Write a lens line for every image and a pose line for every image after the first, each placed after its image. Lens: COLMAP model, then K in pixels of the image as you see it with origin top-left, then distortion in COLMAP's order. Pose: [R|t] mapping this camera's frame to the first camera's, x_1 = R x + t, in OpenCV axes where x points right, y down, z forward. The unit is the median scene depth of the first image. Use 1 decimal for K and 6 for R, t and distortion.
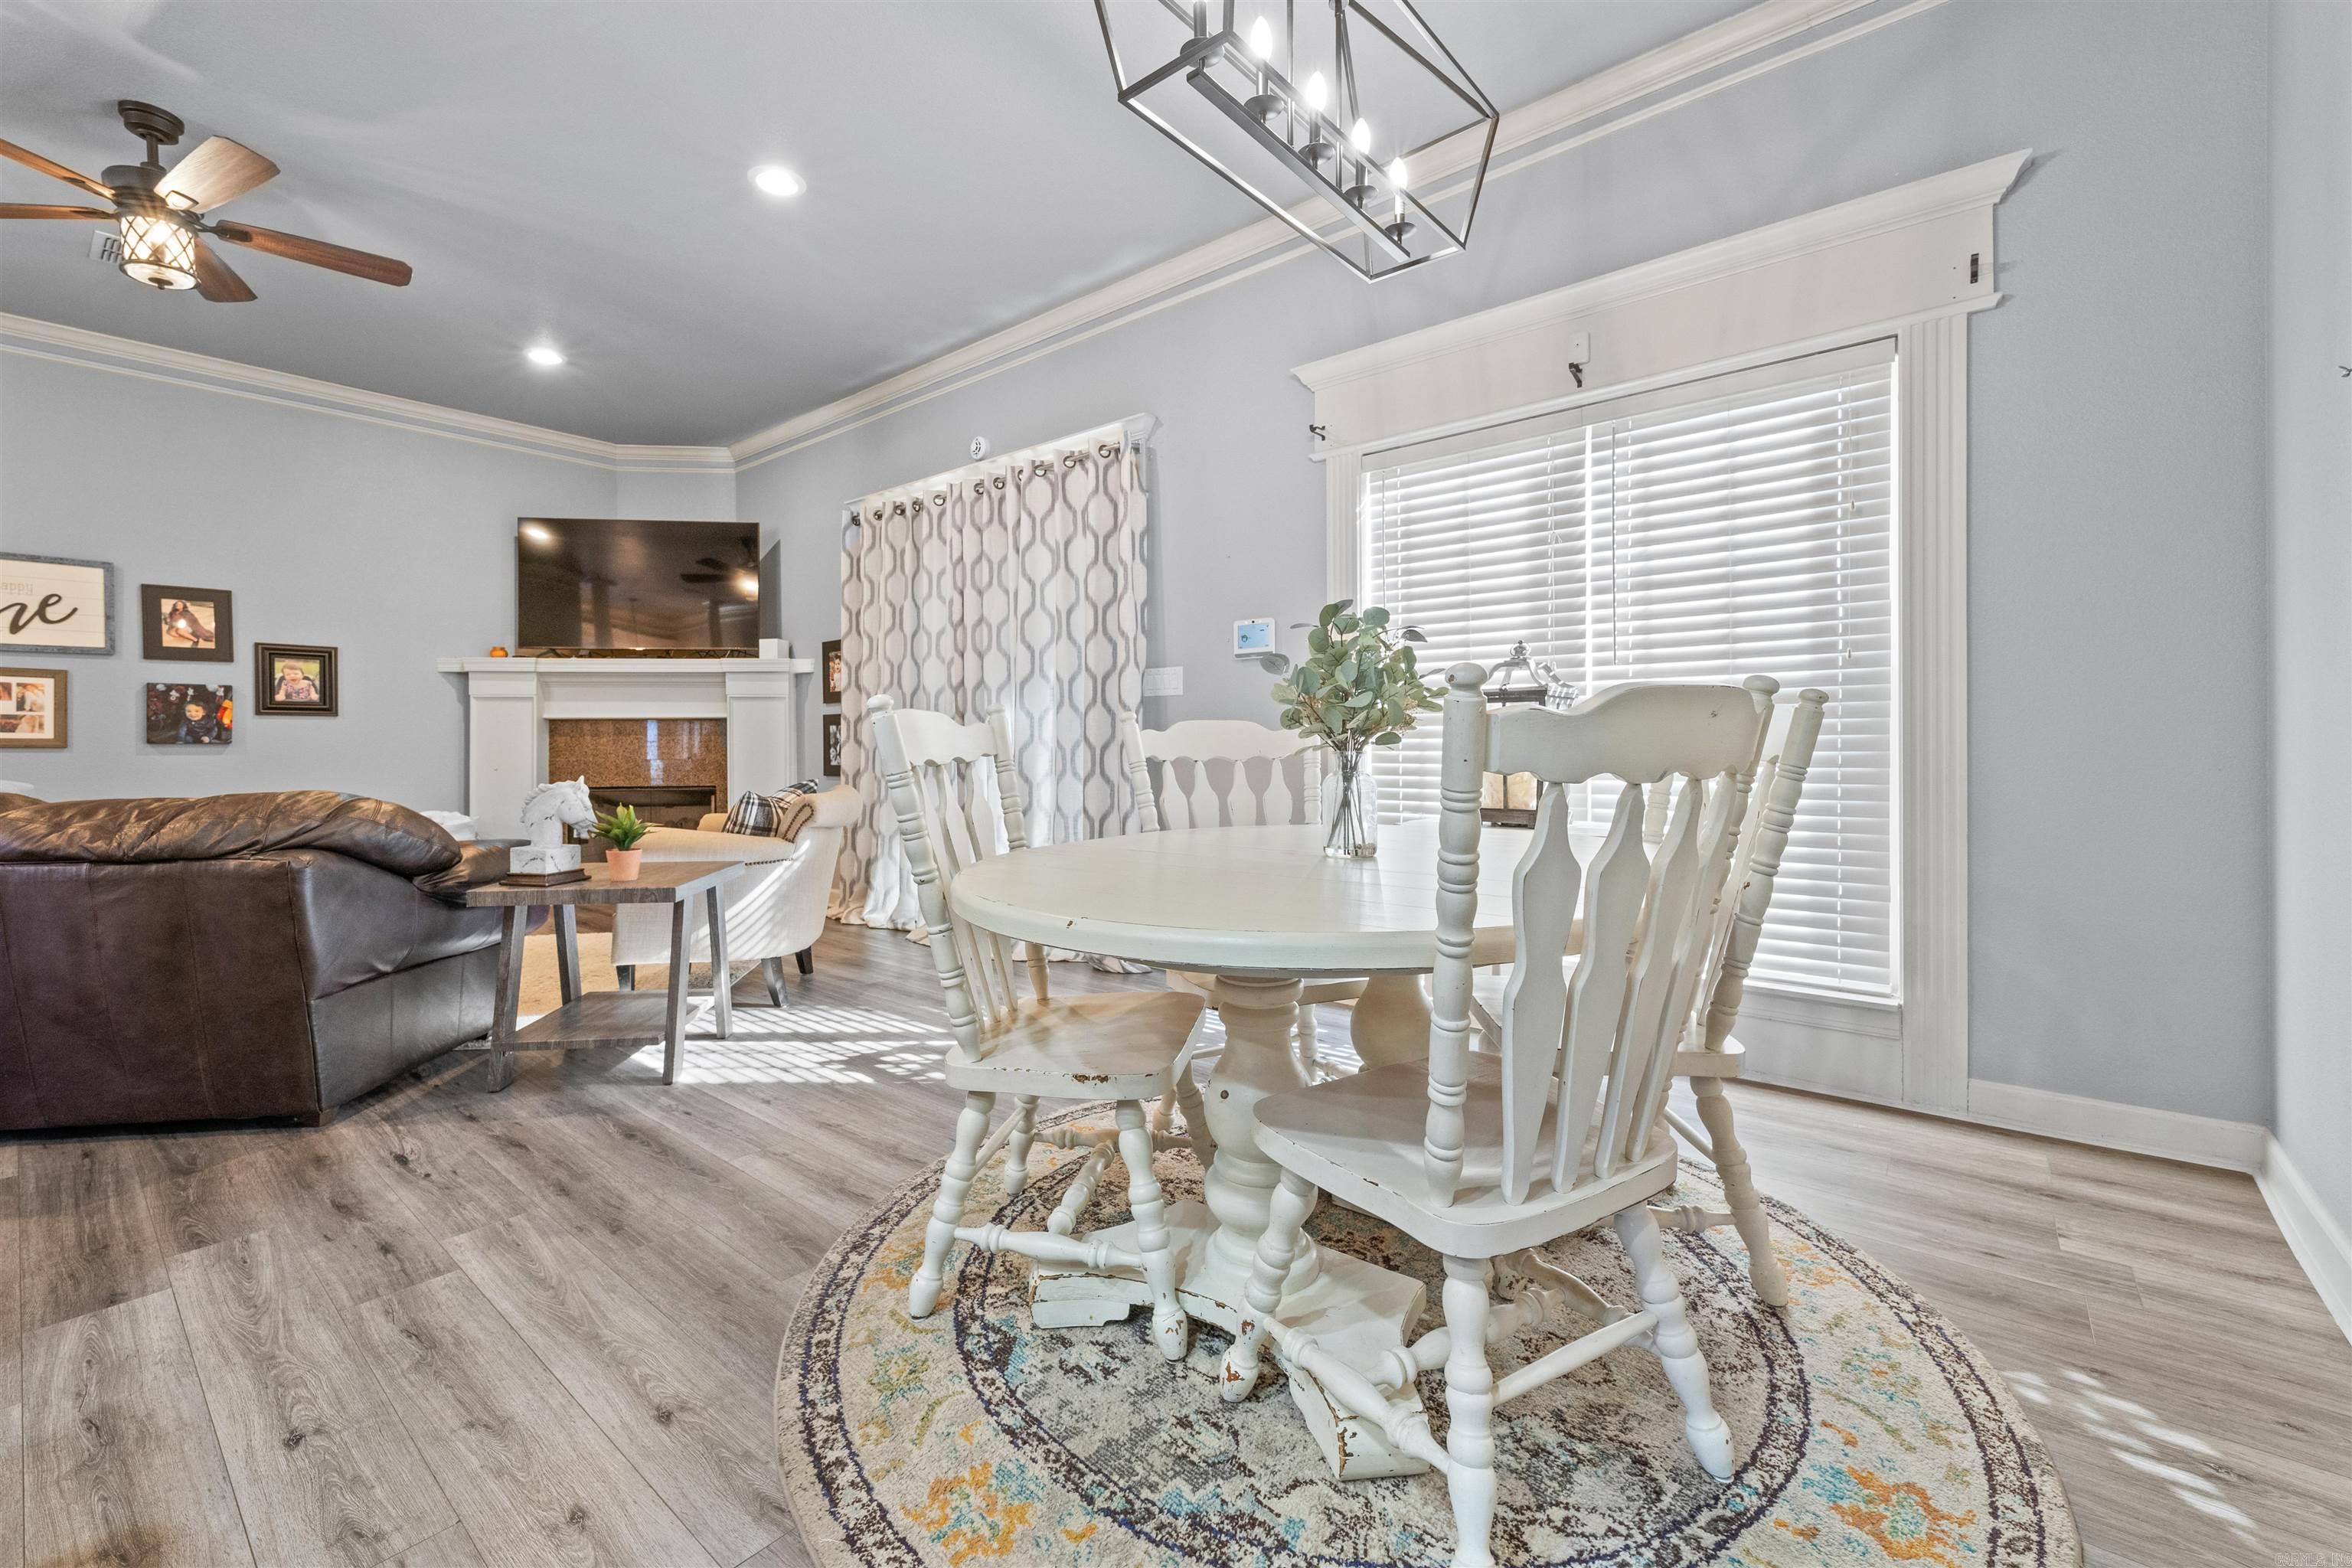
lens RADIAL K [[964.7, 0, 1164.6], [0, 964.7, 748.2], [0, 0, 1]] dist [0.010196, -0.003922]
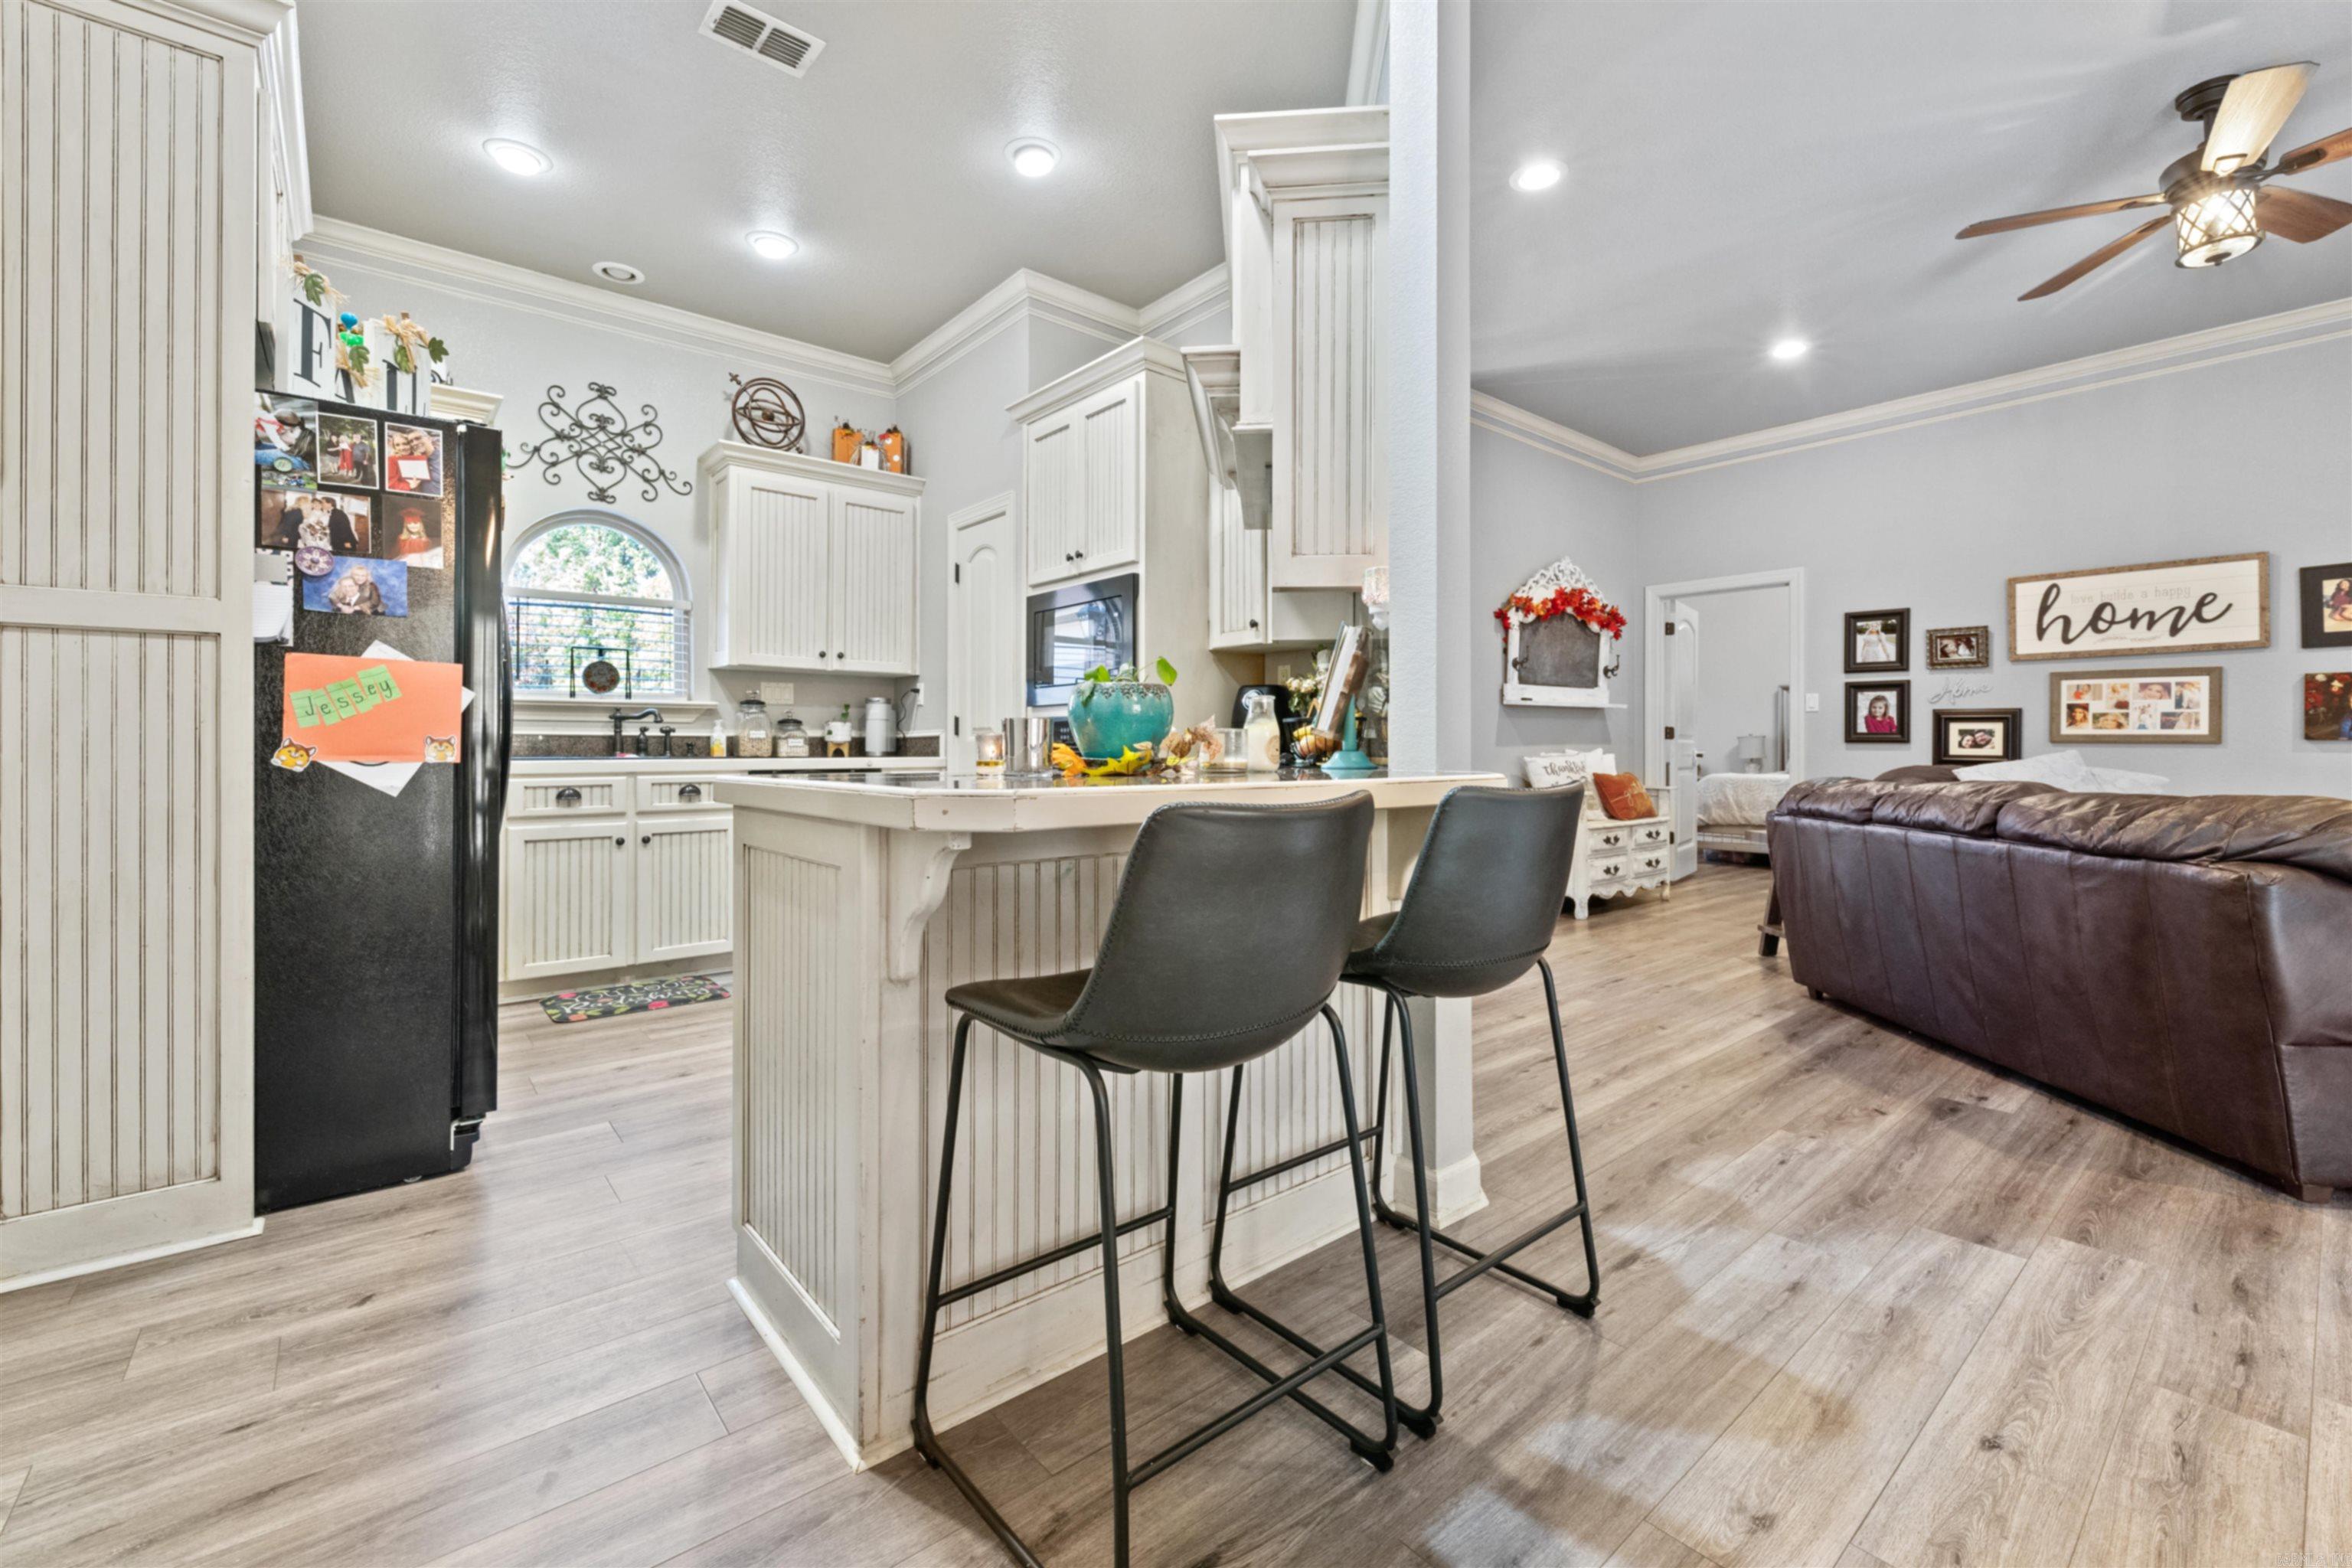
lens RADIAL K [[968.5, 0, 1151.7], [0, 968.5, 742.2], [0, 0, 1]] dist [-0.000231, -0.002293]
pose [[-0.191580, 0.003315, -0.981471, 0.103528], [-0.004980, 0.999978, 0.004349, -0.001059], [0.981464, 0.005721, -0.191559, 0.155588]]
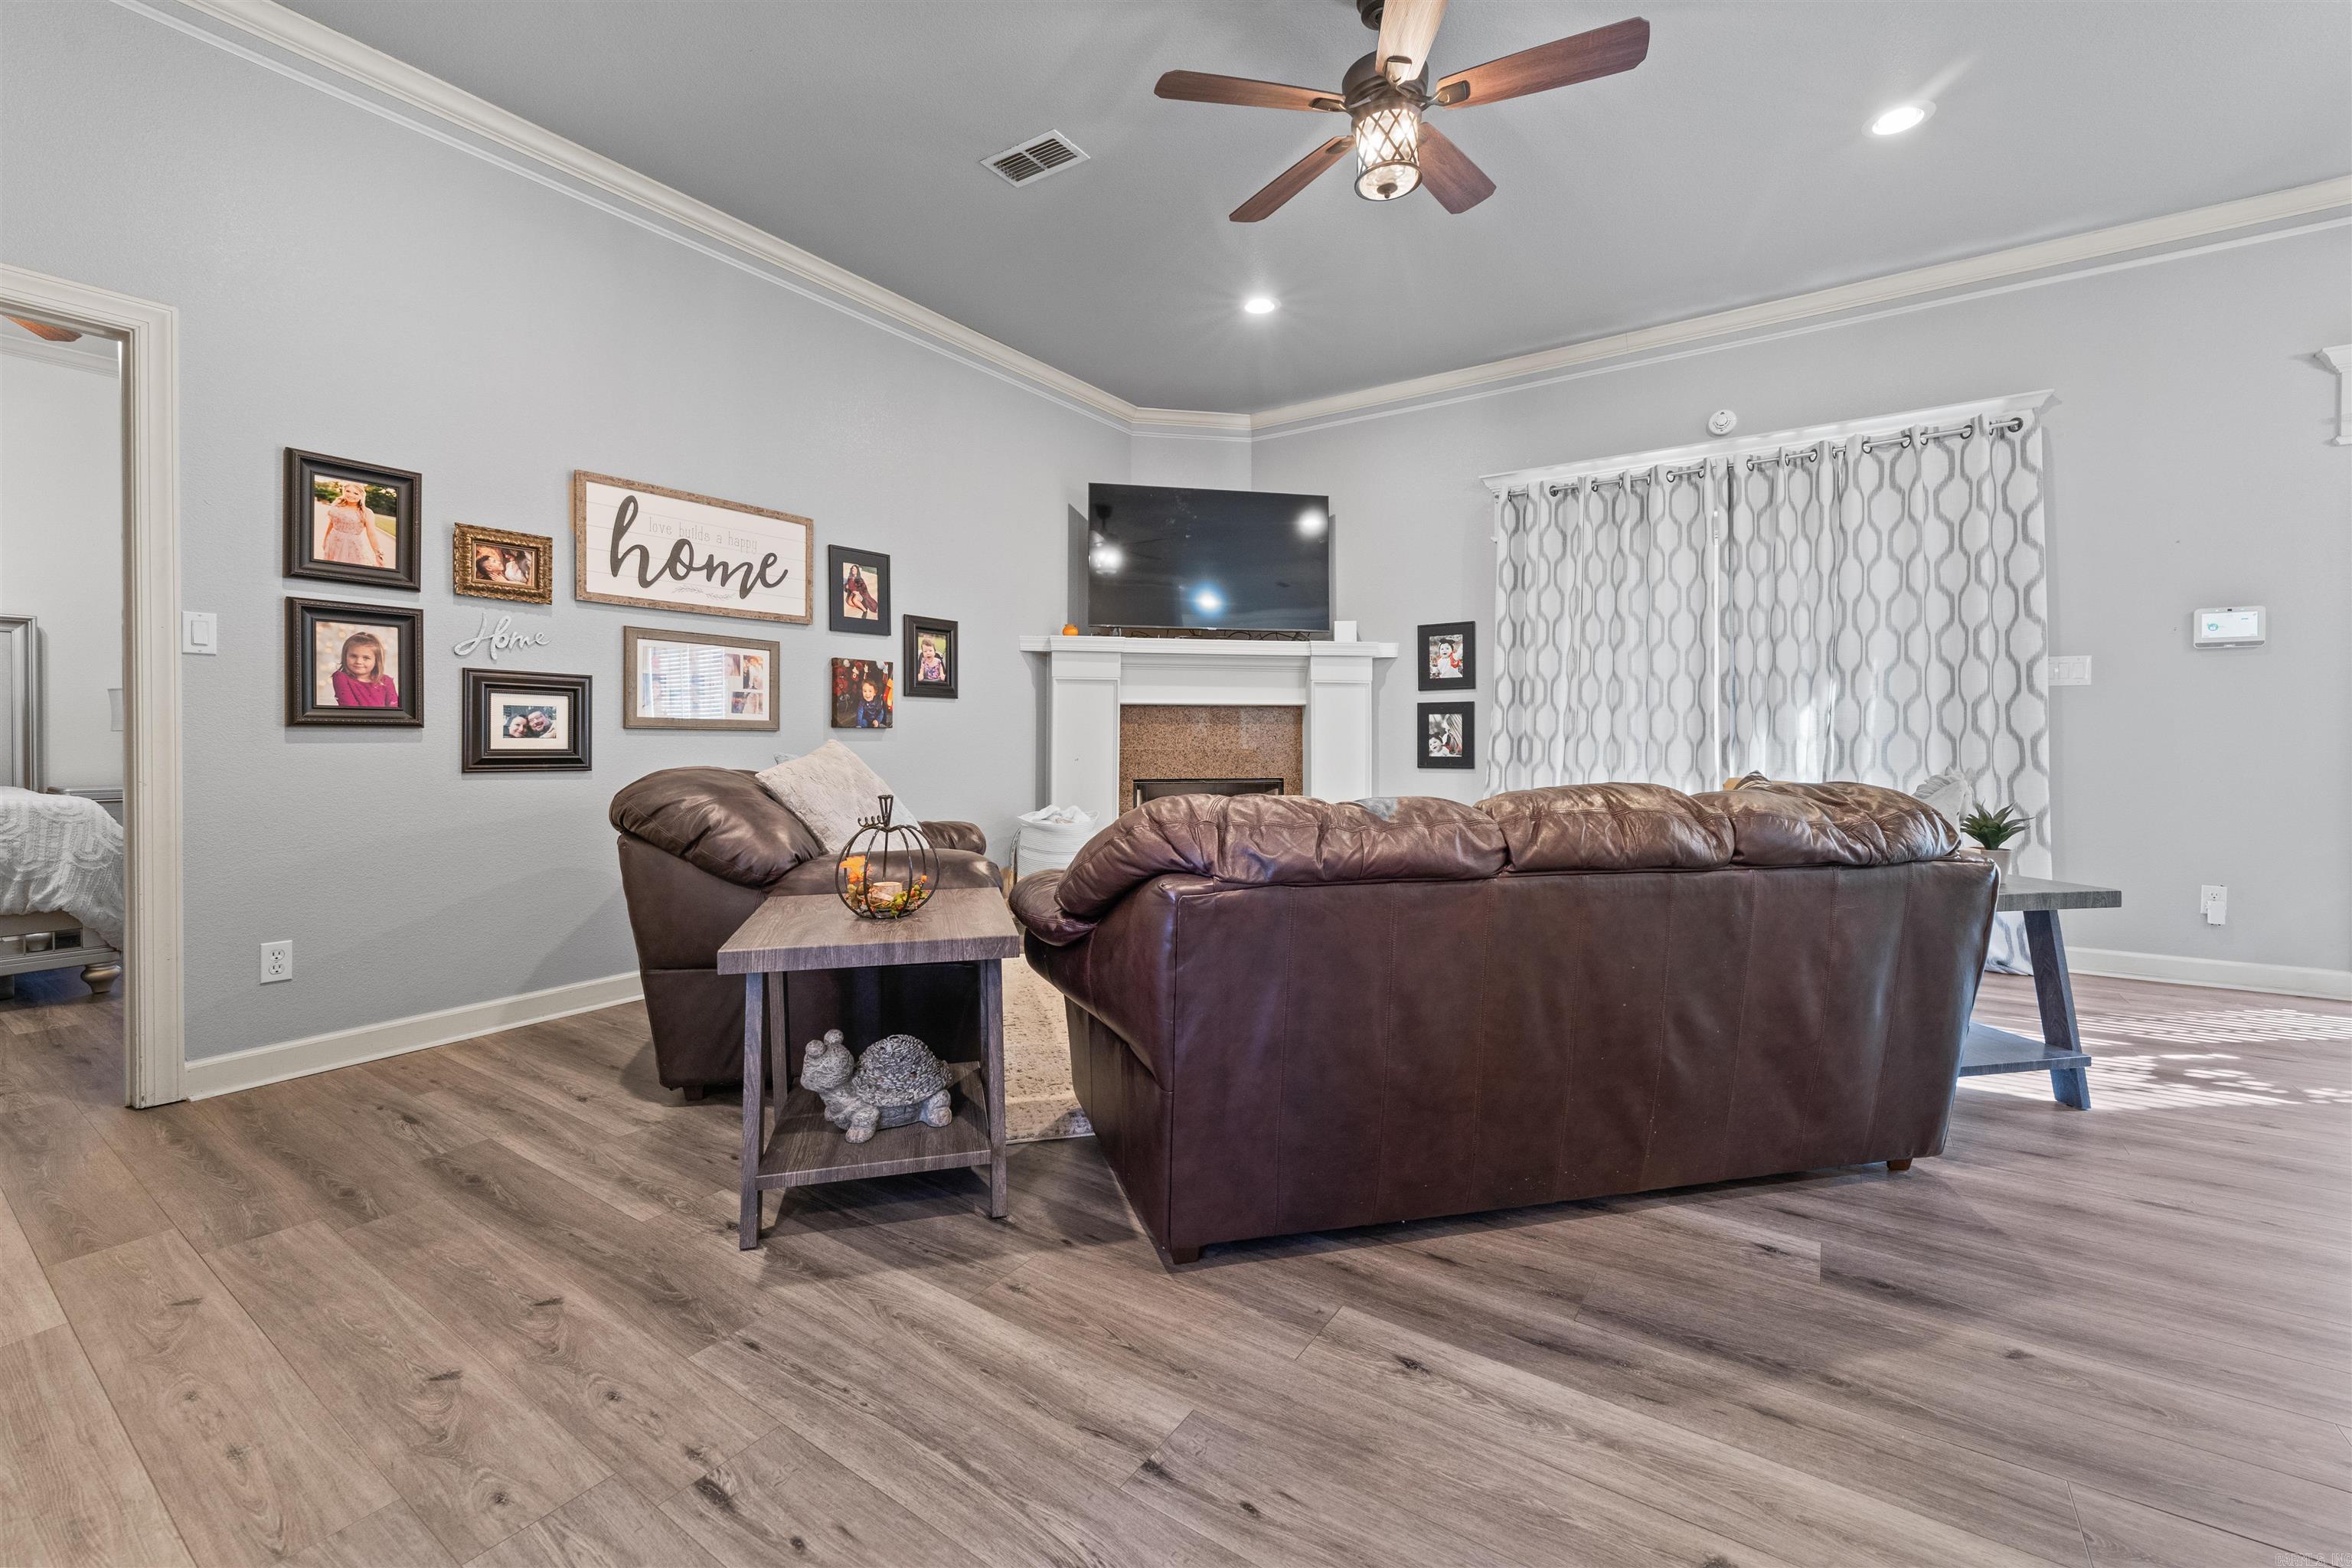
lens RADIAL K [[964.7, 0, 1164.6], [0, 964.7, 748.2], [0, 0, 1]] dist [0.010196, -0.003922]
pose [[0.995479, 0.005807, 0.094807, -1.337883], [-0.006540, 0.999951, 0.007418, 0.009342], [-0.094759, -0.008004, 0.995468, 0.166667]]
